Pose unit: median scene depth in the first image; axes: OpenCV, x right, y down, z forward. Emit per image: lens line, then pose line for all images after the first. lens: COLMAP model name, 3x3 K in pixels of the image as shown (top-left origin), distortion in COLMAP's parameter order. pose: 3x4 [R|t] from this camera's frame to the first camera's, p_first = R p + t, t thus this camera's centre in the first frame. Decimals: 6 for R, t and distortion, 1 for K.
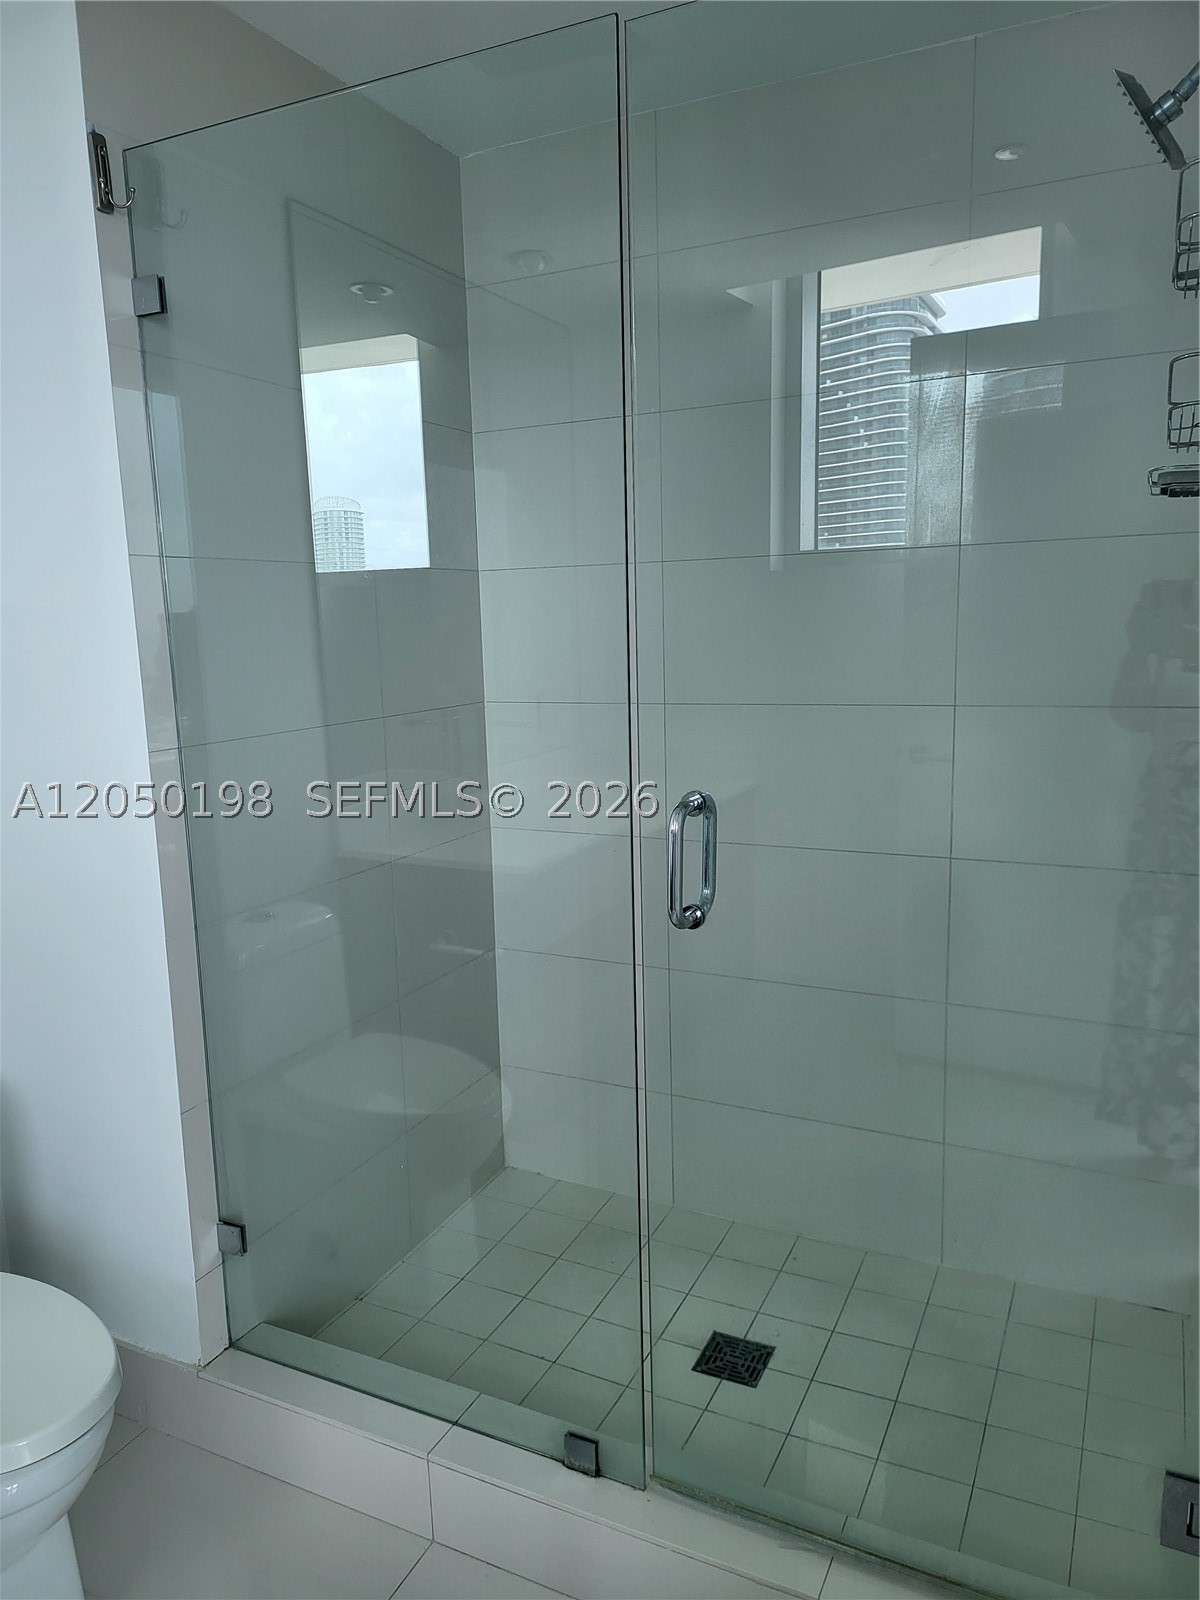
lens RADIAL K [[1116.8, 0, 594.4], [0, 1116.8, 815.9], [0, 0, 1]] dist [0.068702, -0.072824]
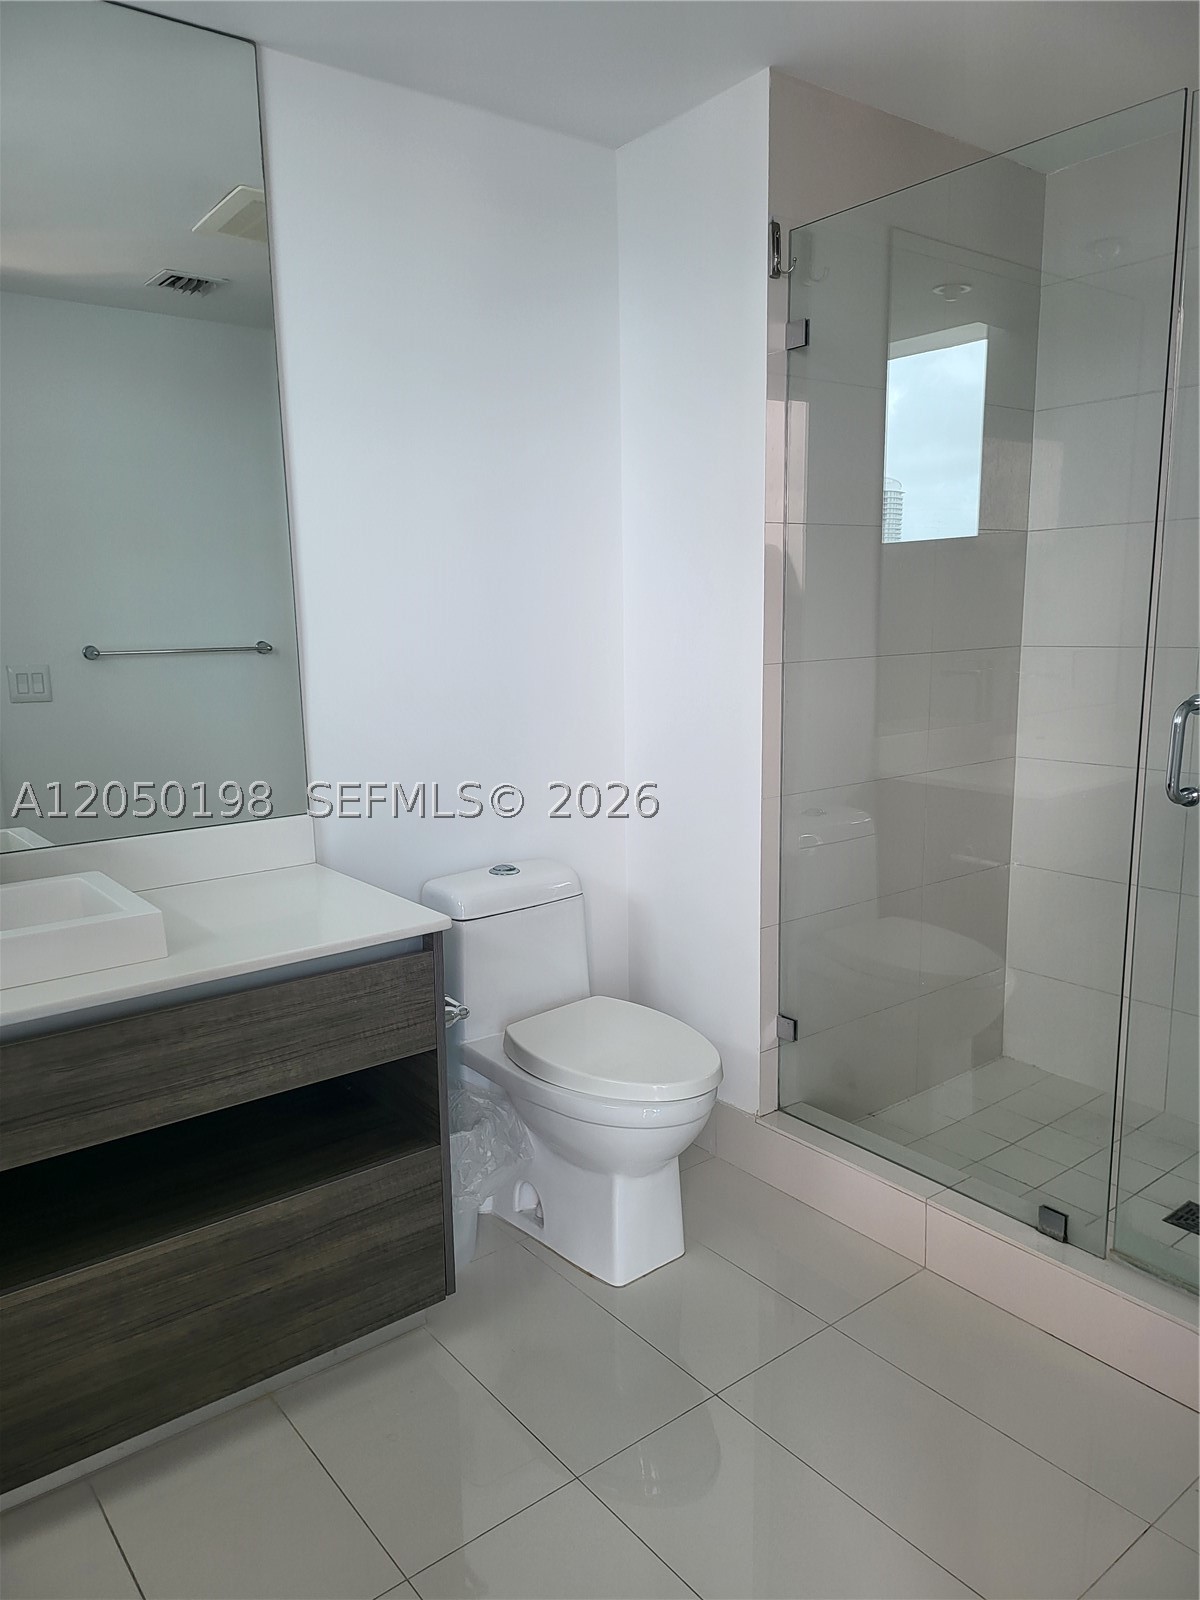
lens RADIAL K [[1116.8, 0, 594.4], [0, 1116.8, 815.9], [0, 0, 1]] dist [0.068702, -0.072824]
pose [[0.898911, 0.087868, -0.429230, 0.027167], [-0.080803, 0.996126, 0.034696, 0.090856], [0.430616, 0.003495, 0.902529, -0.315651]]
